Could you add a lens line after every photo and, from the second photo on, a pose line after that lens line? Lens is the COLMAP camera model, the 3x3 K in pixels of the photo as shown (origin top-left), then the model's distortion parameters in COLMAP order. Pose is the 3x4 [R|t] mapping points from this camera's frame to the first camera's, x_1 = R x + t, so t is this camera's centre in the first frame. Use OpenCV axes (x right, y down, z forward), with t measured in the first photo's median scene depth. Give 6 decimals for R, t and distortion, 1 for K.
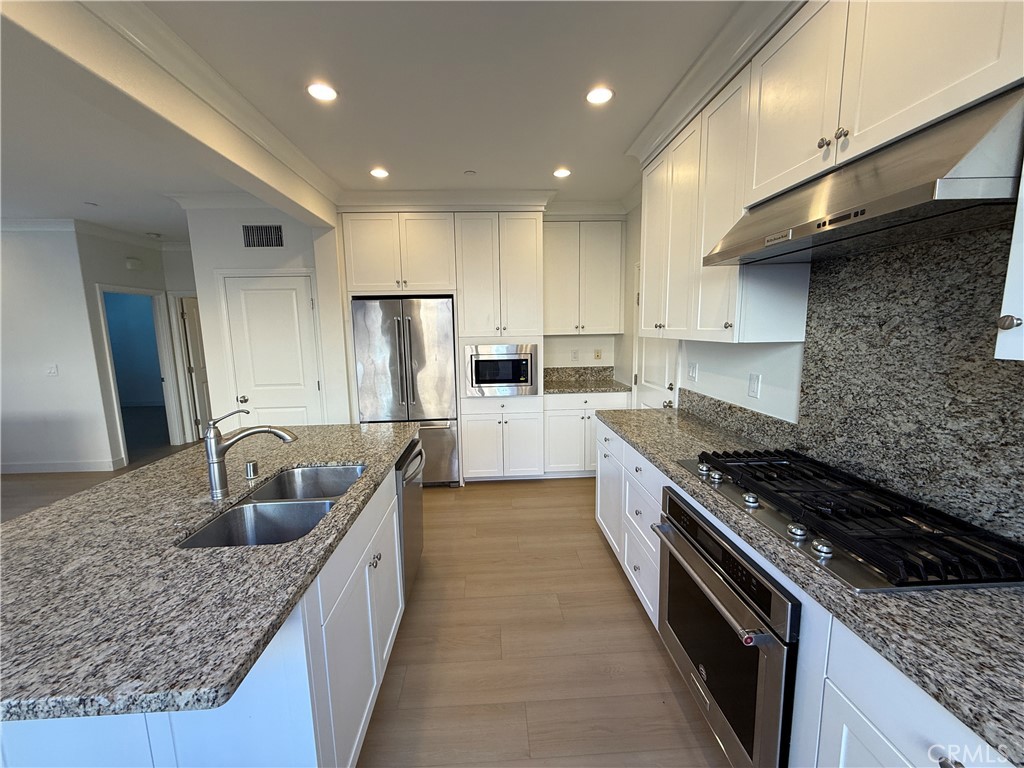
lens RADIAL K [[408.9, 0, 508.4], [0, 408.9, 382.9], [0, 0, 1]] dist [-0.000330, 0.000525]
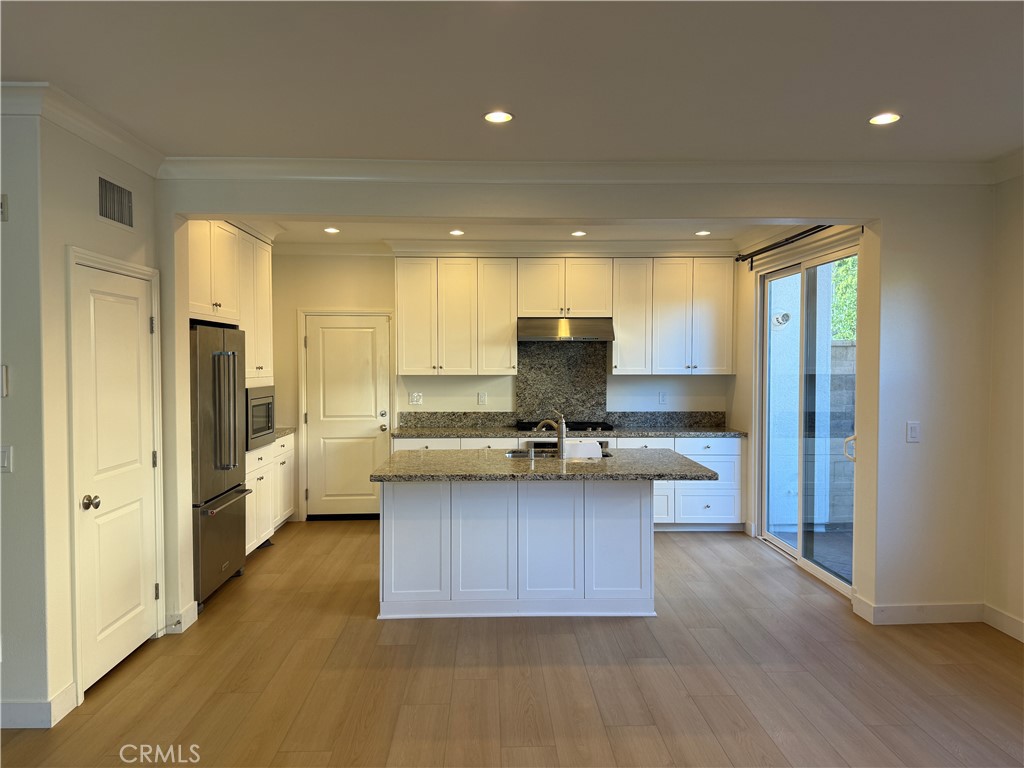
lens RADIAL K [[716.6, 0, 512.0], [0, 716.6, 384.0], [0, 0, 1]] dist [0.170213, -0.269271]
pose [[0.013672, -0.011908, 0.999836, -3.512559], [0.136076, 0.990649, 0.009938, -0.095871], [-0.990604, 0.135918, 0.015165, 1.025925]]
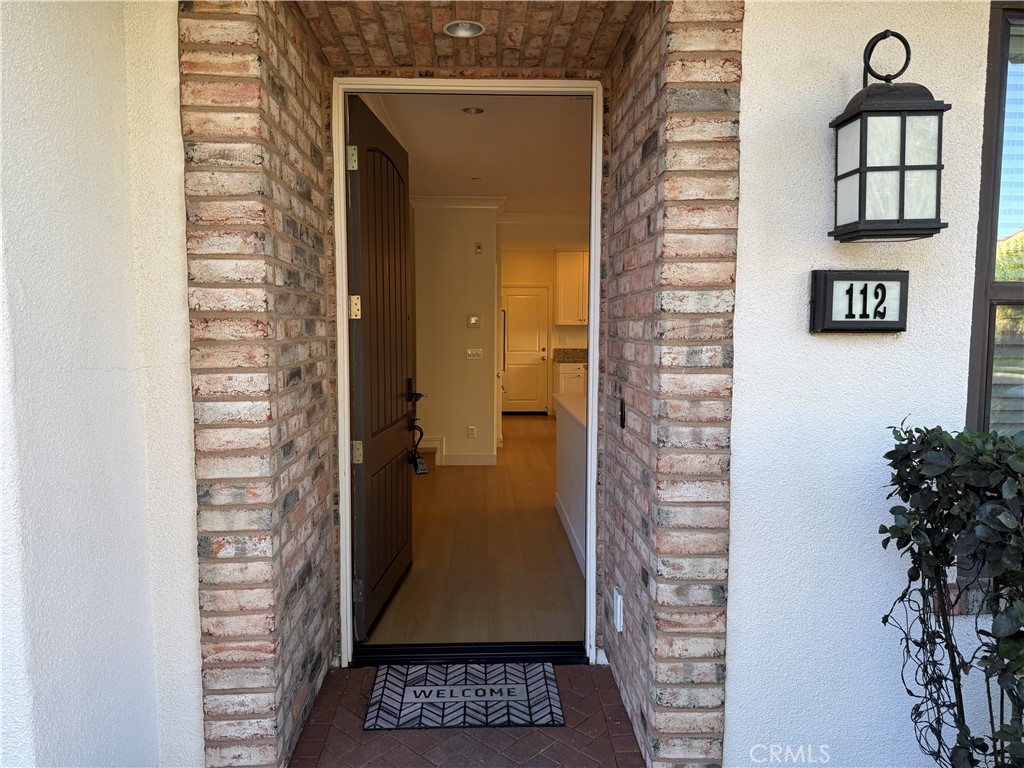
lens RADIAL K [[716.6, 0, 512.0], [0, 716.6, 384.0], [0, 0, 1]] dist [0.170213, -0.269271]
pose [[0.003544, -0.066940, 0.997751, -6.029679], [0.134599, 0.988709, 0.065855, -0.146536], [-0.990894, 0.134063, 0.012514, 2.124711]]
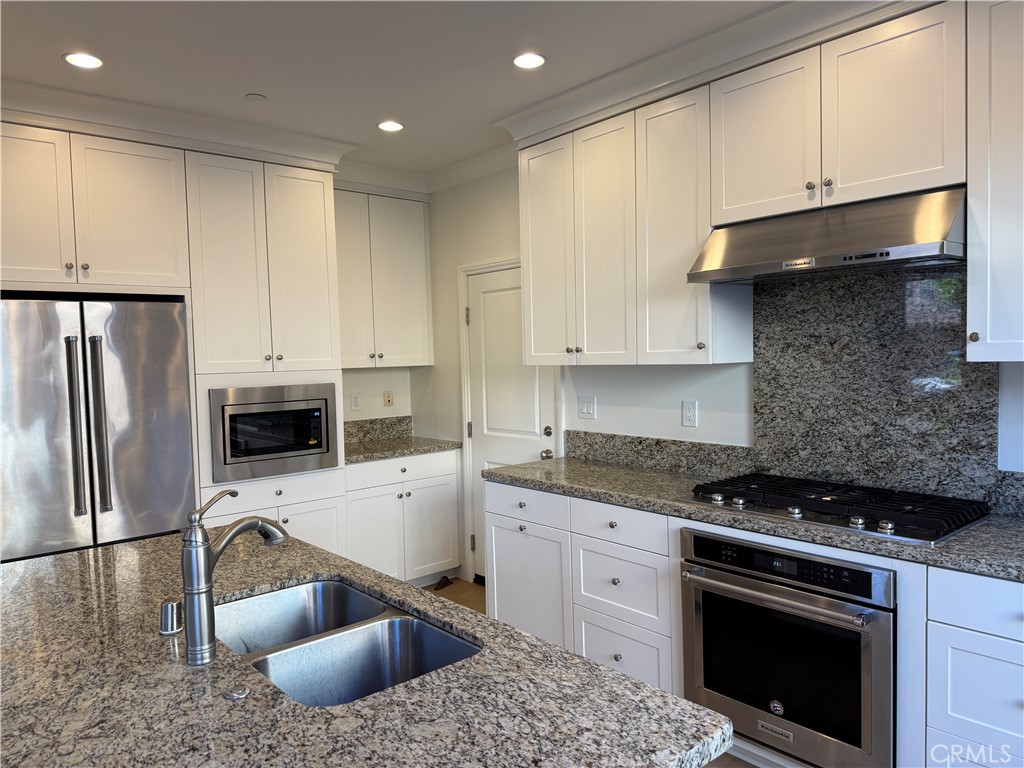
lens RADIAL K [[718.7, 0, 517.7], [0, 718.7, 388.8], [0, 0, 1]] dist [0.096584, -0.152470]
pose [[0.784150, -0.033160, 0.619684, -0.874064], [0.095850, 0.993060, -0.068150, 0.031527], [-0.613124, 0.112836, 0.781887, -0.025993]]
